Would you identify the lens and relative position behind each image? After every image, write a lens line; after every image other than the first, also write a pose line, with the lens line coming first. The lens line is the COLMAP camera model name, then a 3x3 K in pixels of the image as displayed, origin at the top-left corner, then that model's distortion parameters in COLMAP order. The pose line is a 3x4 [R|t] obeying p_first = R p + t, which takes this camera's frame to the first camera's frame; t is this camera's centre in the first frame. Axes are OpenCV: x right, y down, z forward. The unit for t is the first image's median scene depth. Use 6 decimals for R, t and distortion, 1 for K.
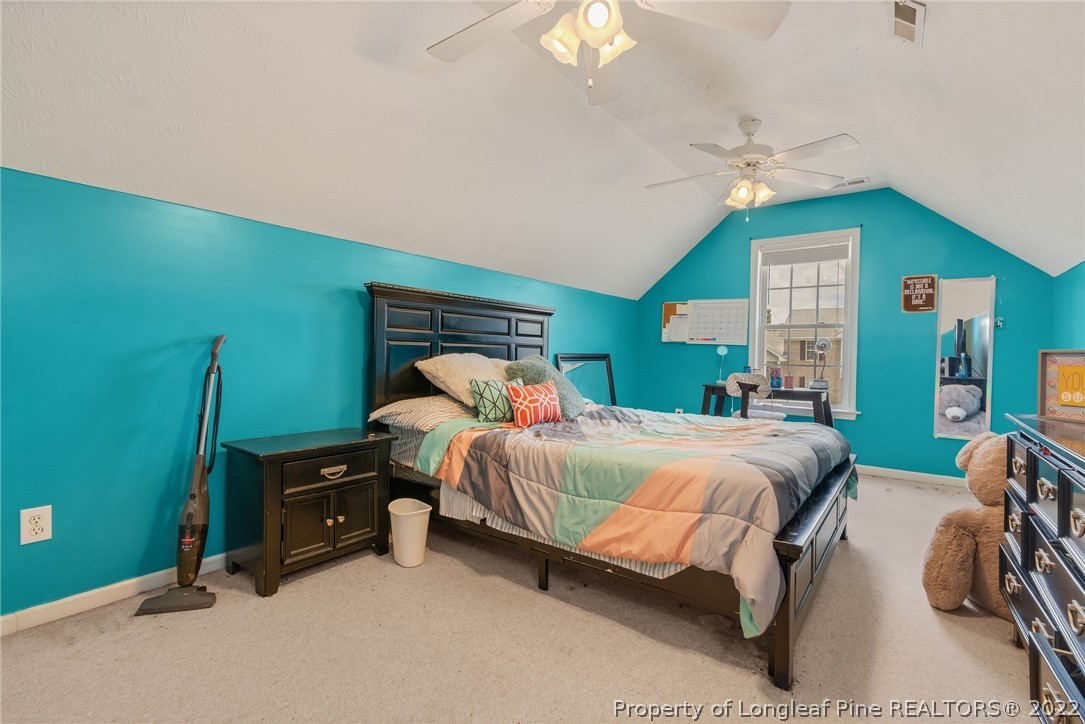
lens RADIAL K [[494.1, 0, 547.7], [0, 494.1, 359.4], [0, 0, 1]] dist [0.001340, -0.001935]
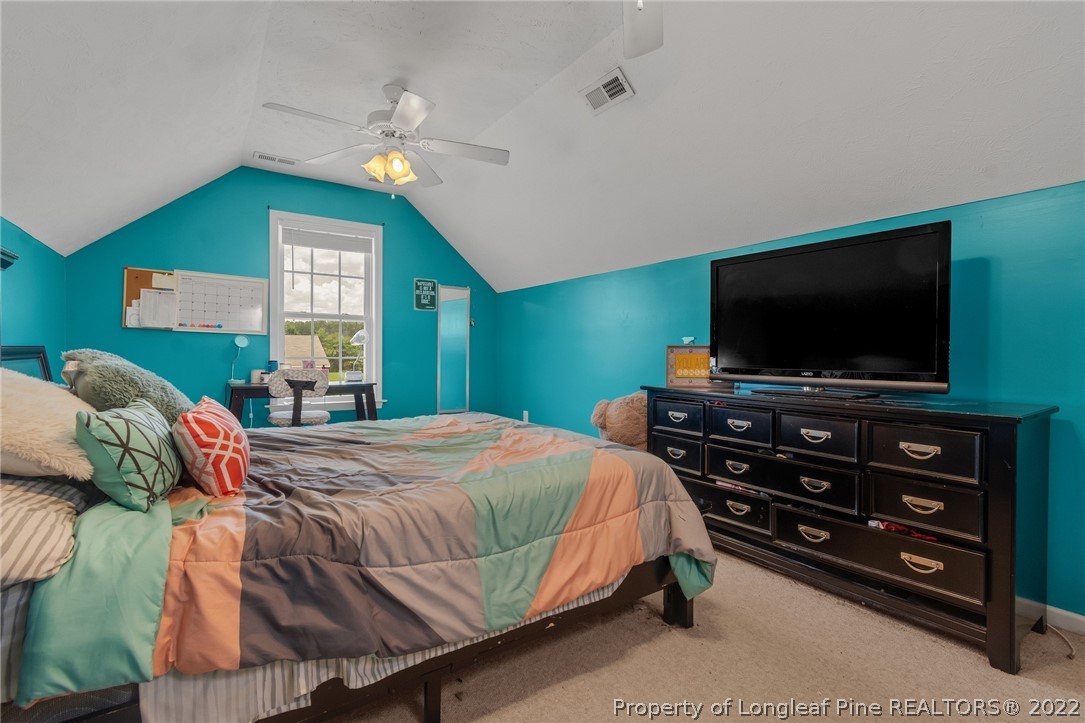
lens RADIAL K [[494.1, 0, 546.2], [0, 494.1, 359.0], [0, 0, 1]] dist [0.001340, -0.001935]
pose [[0.328381, -0.027590, 0.944142, -0.335104], [0.008365, 0.999619, 0.026302, -0.009200], [-0.944508, -0.000740, 0.328486, 0.413049]]
